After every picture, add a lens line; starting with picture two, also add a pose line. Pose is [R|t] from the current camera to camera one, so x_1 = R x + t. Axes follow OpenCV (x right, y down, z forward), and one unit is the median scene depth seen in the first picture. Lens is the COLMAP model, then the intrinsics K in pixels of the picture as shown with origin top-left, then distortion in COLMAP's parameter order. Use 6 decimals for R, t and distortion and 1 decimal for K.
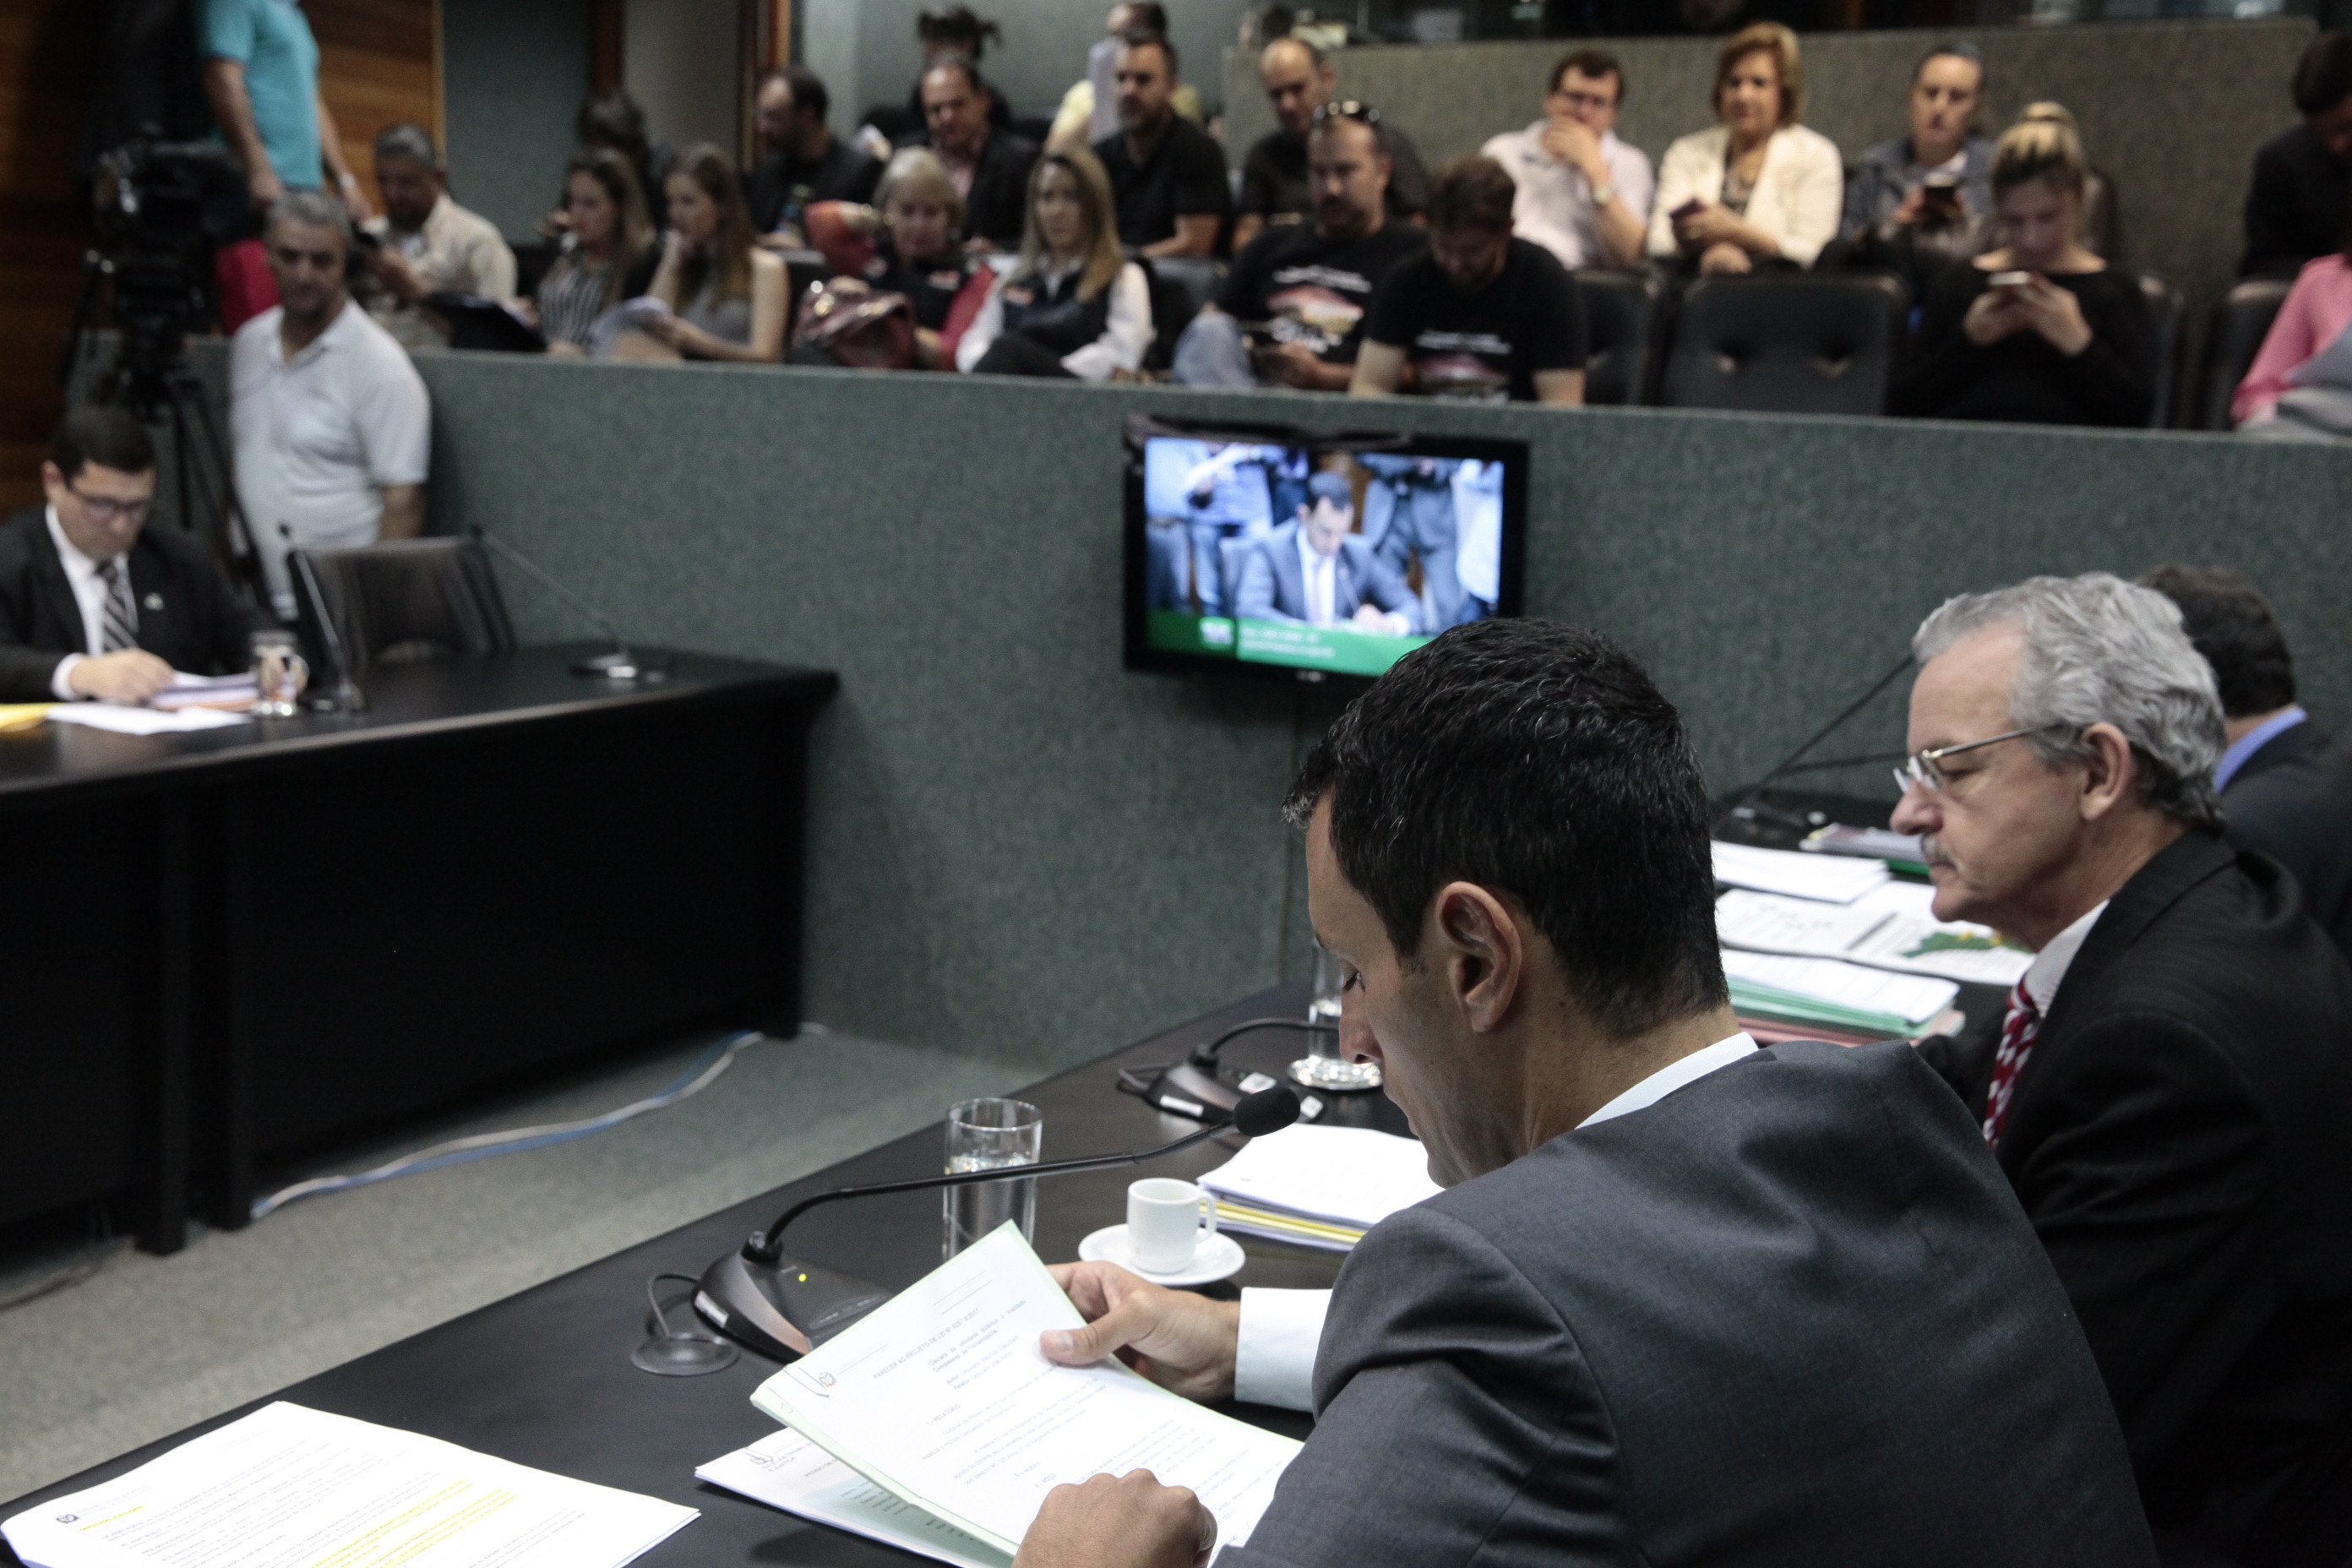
lens RADIAL K [[2380.5, 0, 1177.8], [0, 2380.5, 768.9], [0, 0, 1]] dist [0.027071, 0.000000]
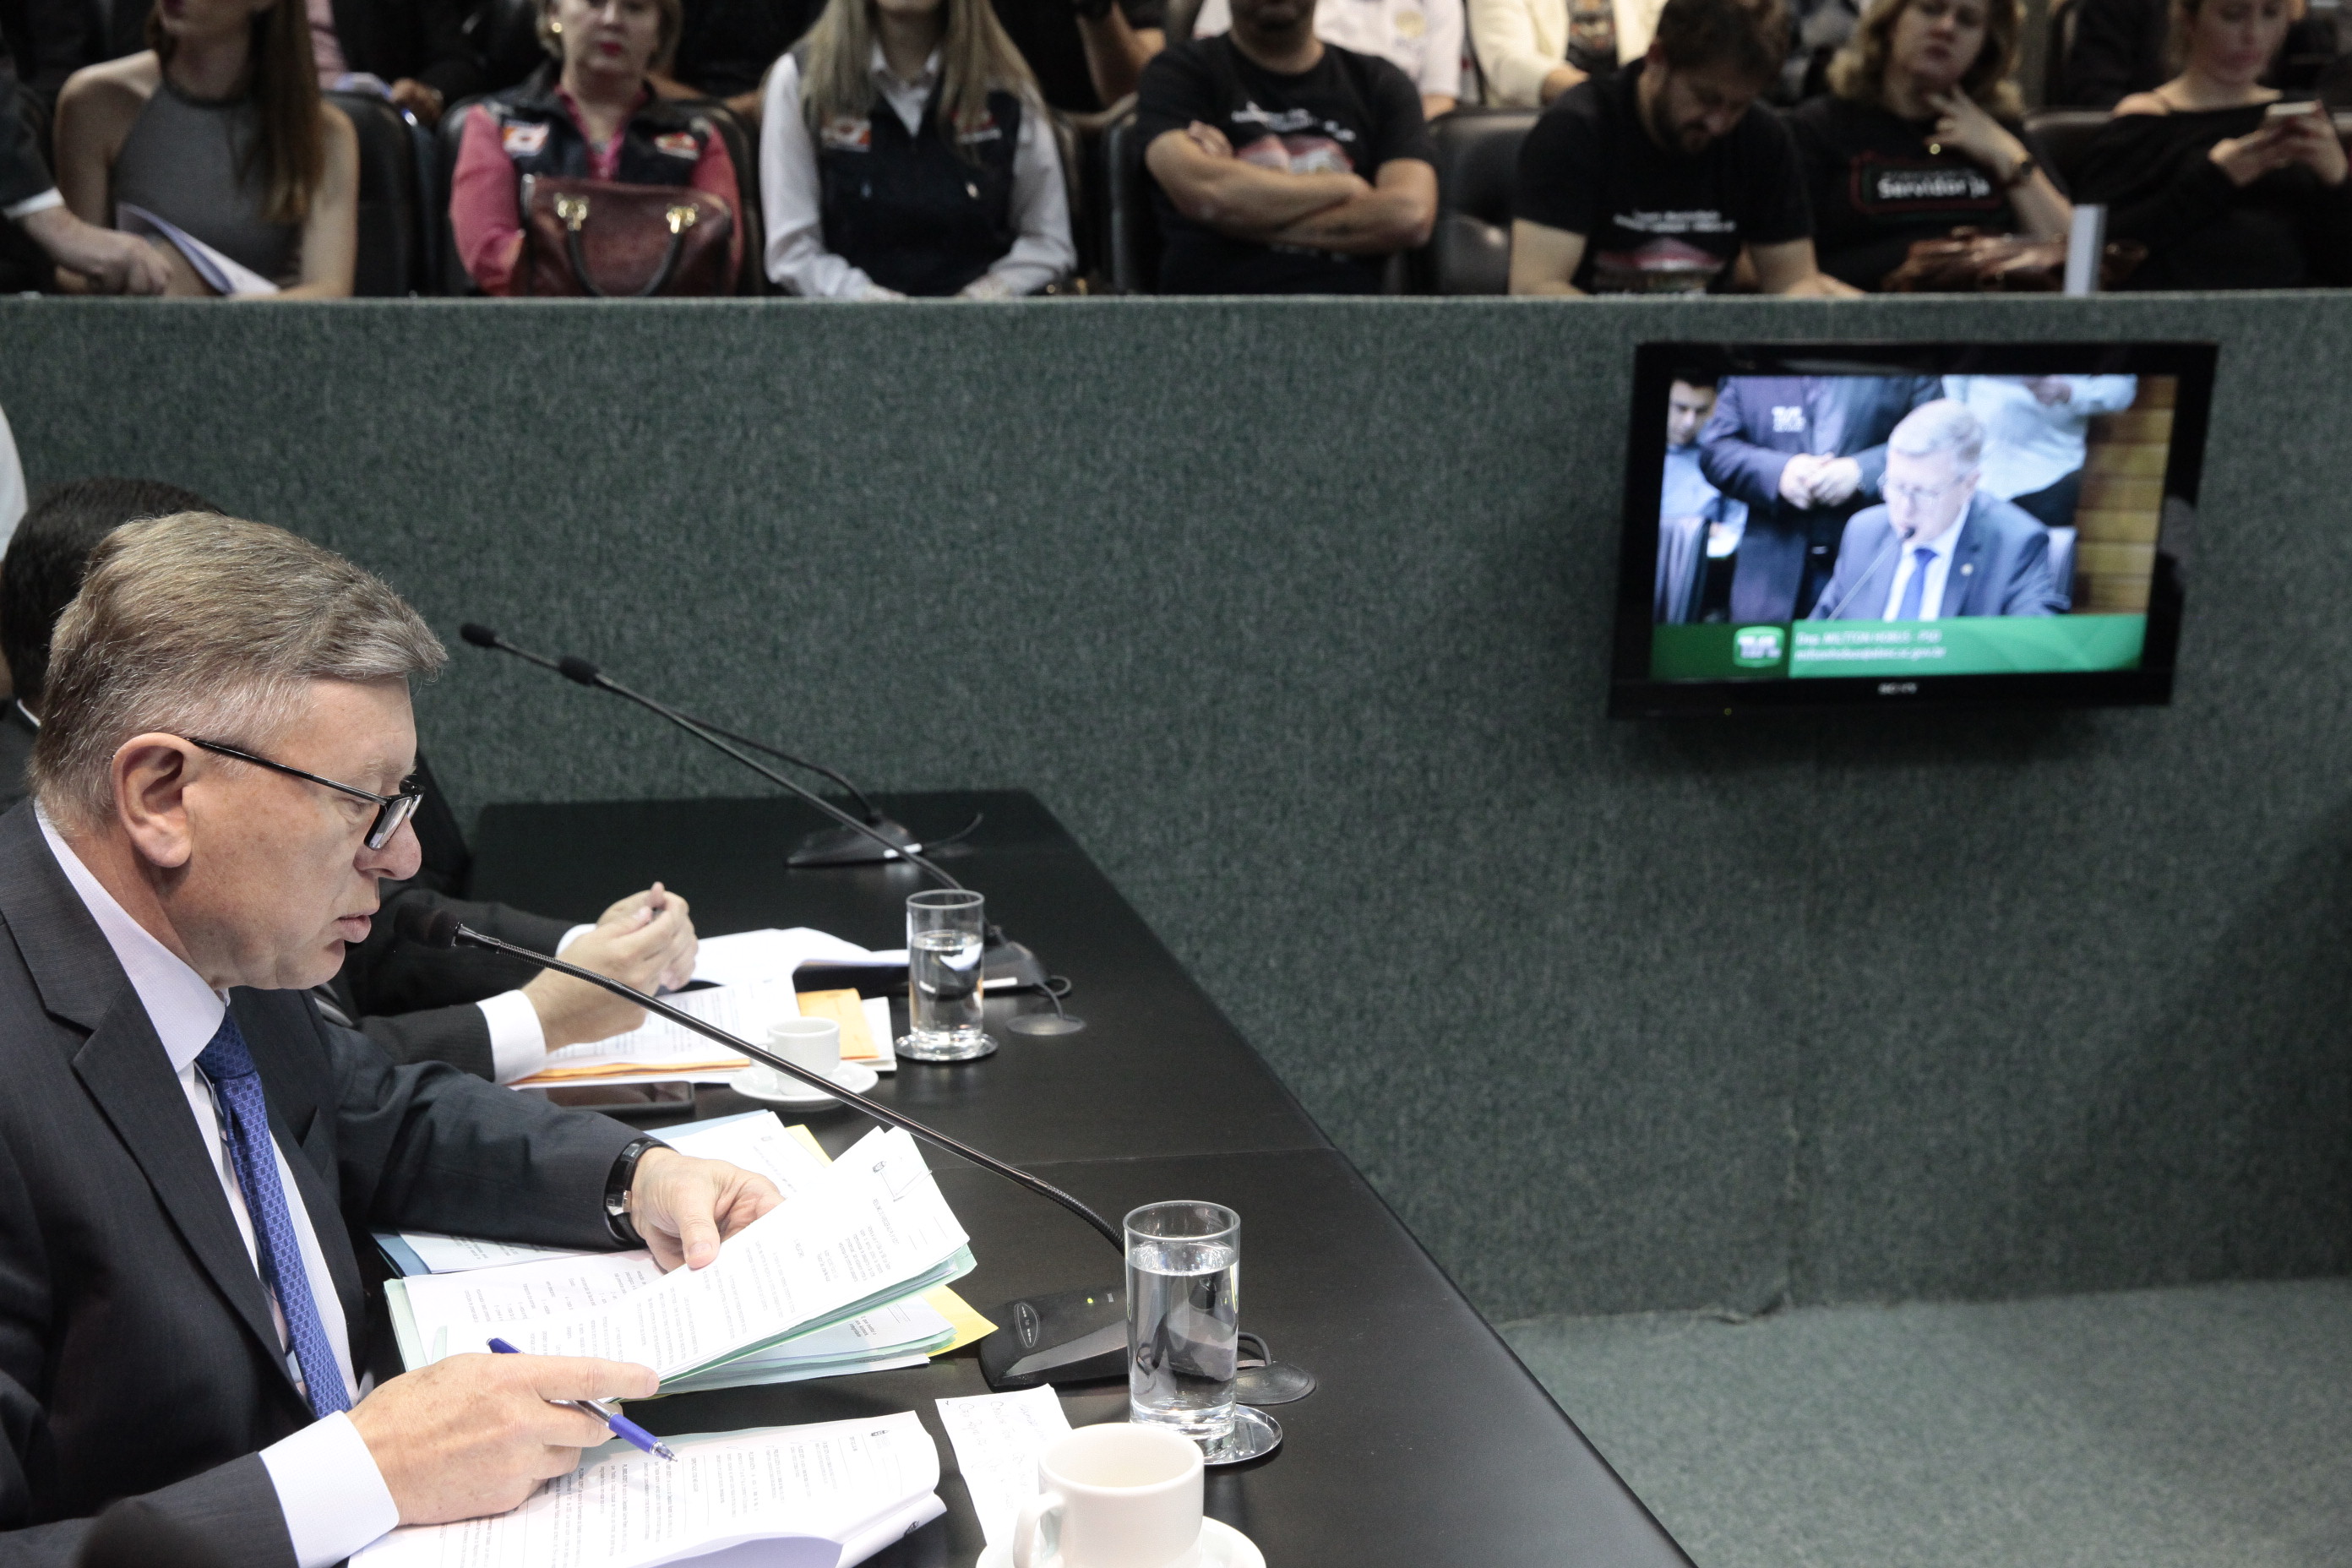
lens RADIAL K [[2715.2, 0, 1155.8], [0, 2715.2, 793.1], [0, 0, 1]] dist [0.049924, 0.000000]
pose [[0.768635, -0.162573, 0.618684, -0.581437], [0.138966, 0.986505, 0.086579, -0.101384], [-0.624411, 0.019428, 0.780855, 0.456140]]
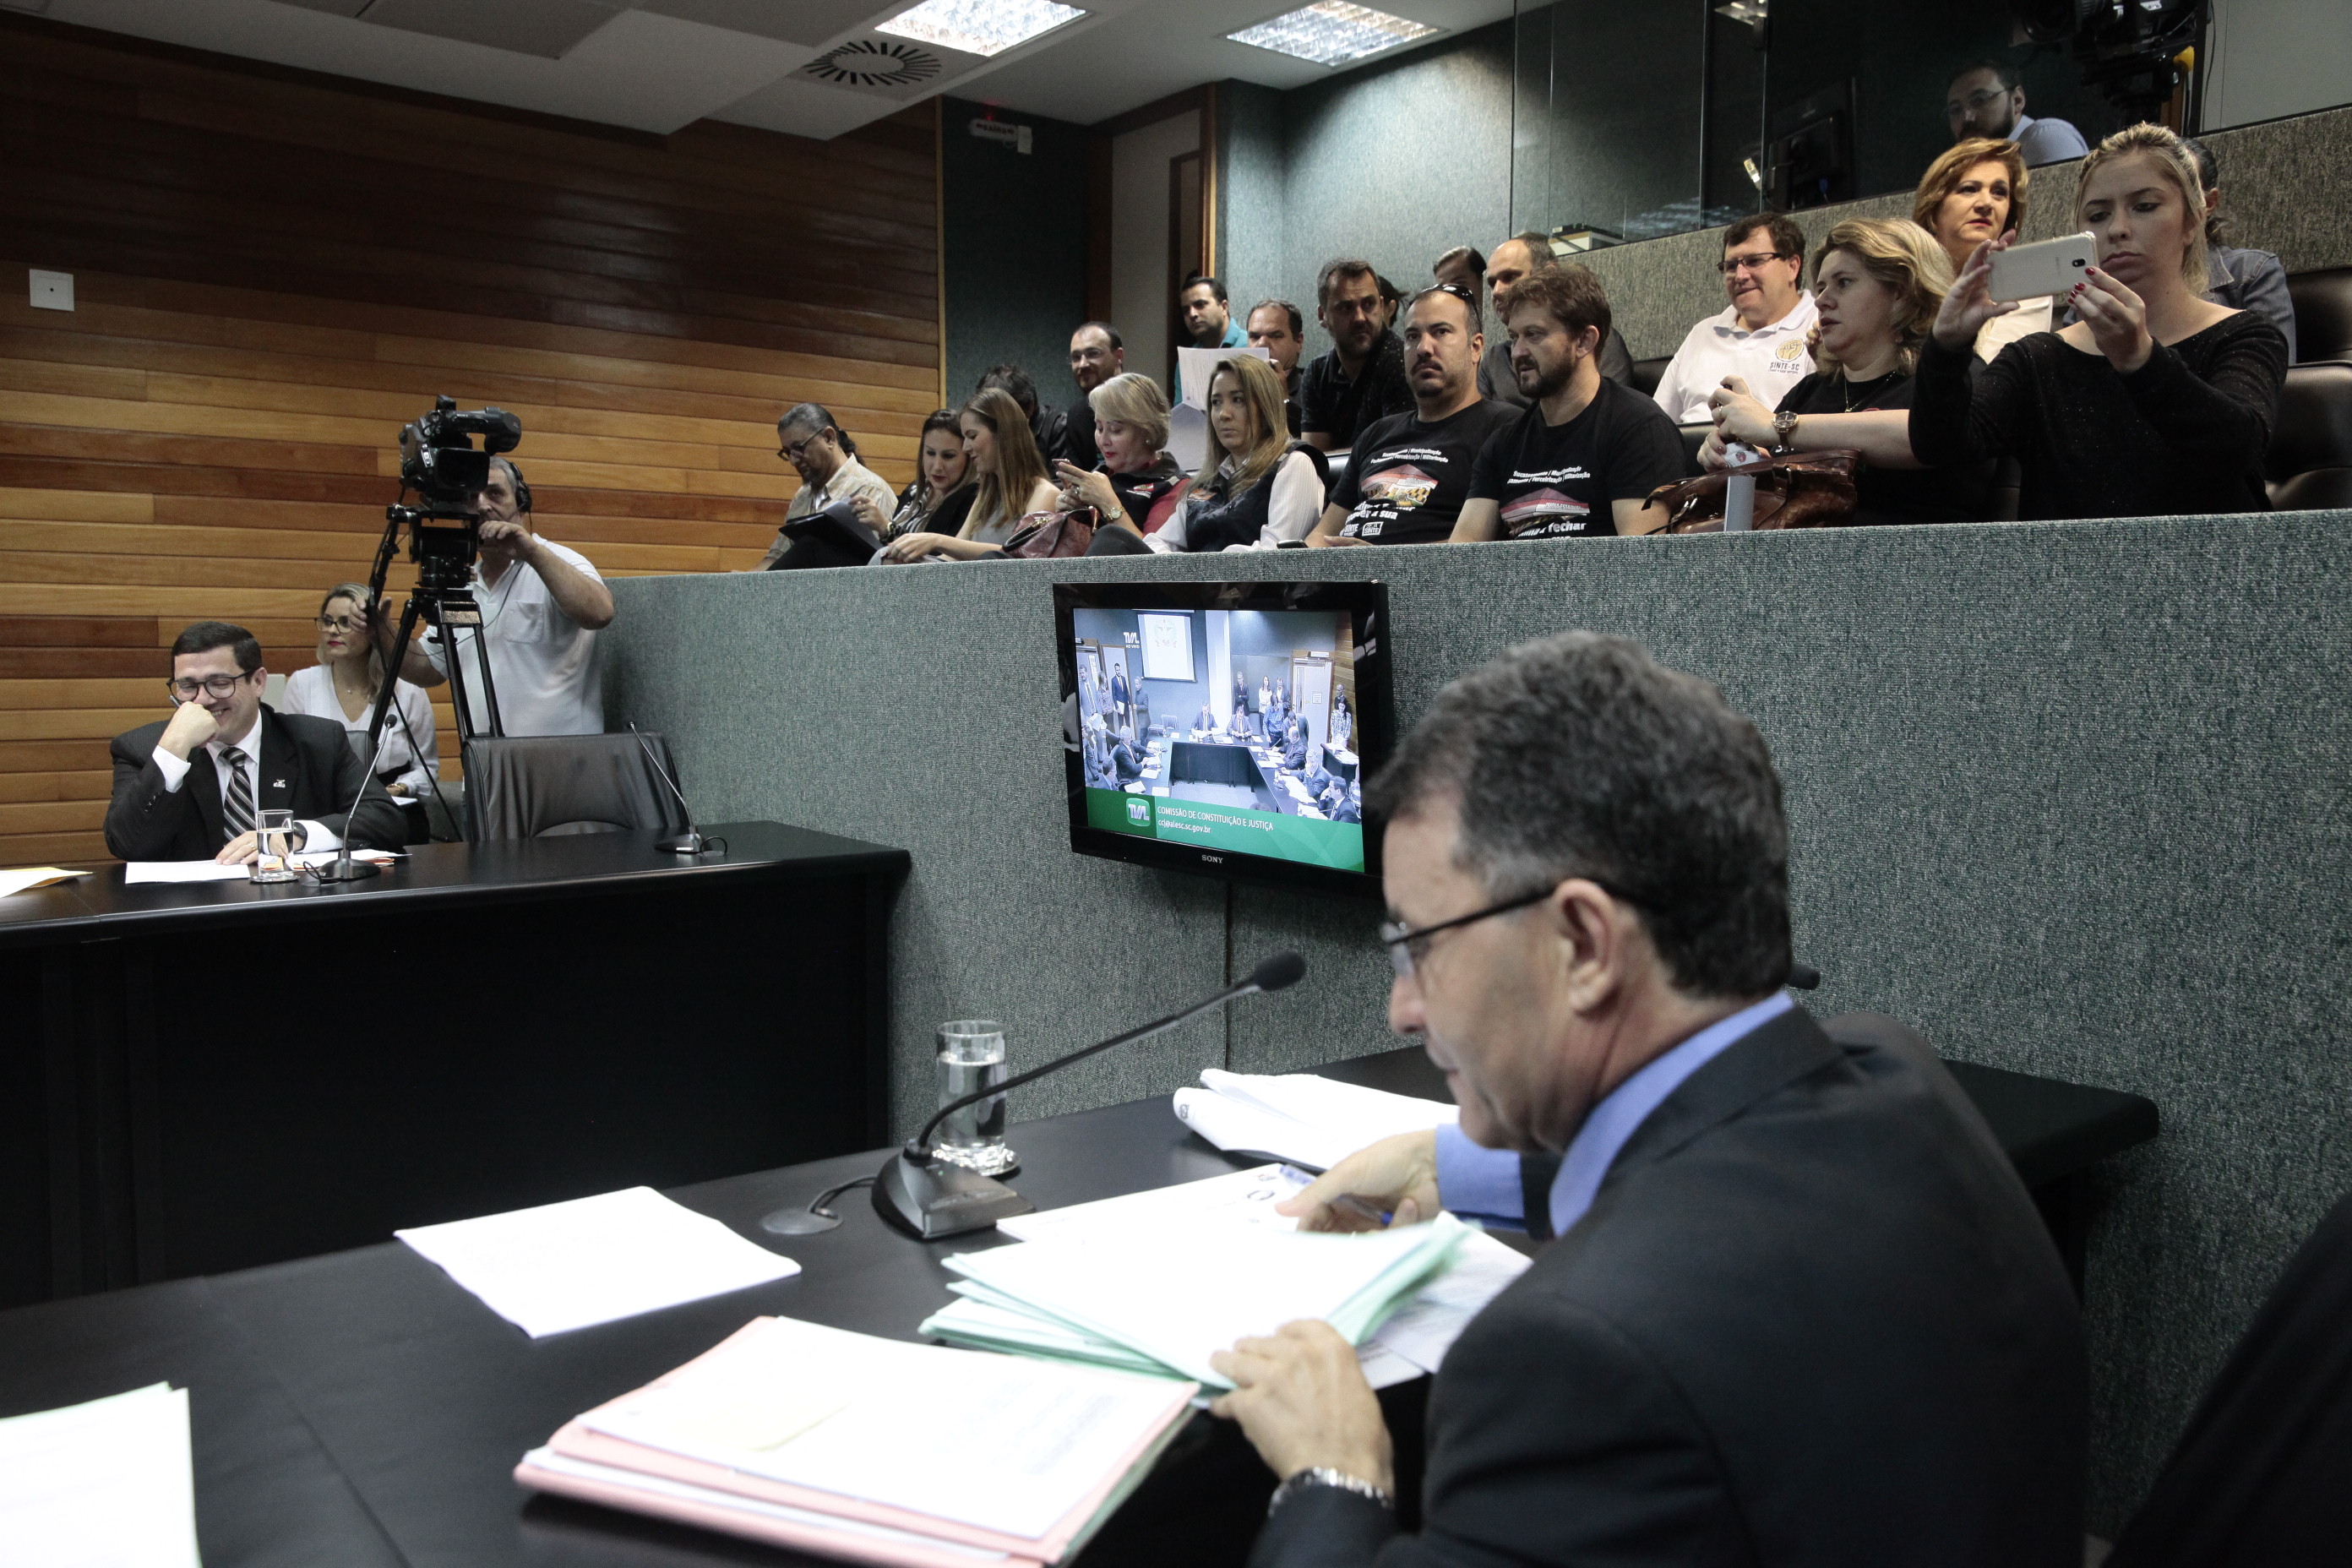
lens RADIAL K [[1793.8, 0, 1215.7], [0, 1793.8, 793.1], [0, 0, 1]] dist [-0.028288, 0.005974]
pose [[0.932638, -0.004892, -0.360780, 0.277015], [-0.022694, 0.997133, -0.072188, -0.013683], [0.360099, 0.075513, 0.929853, 0.338383]]
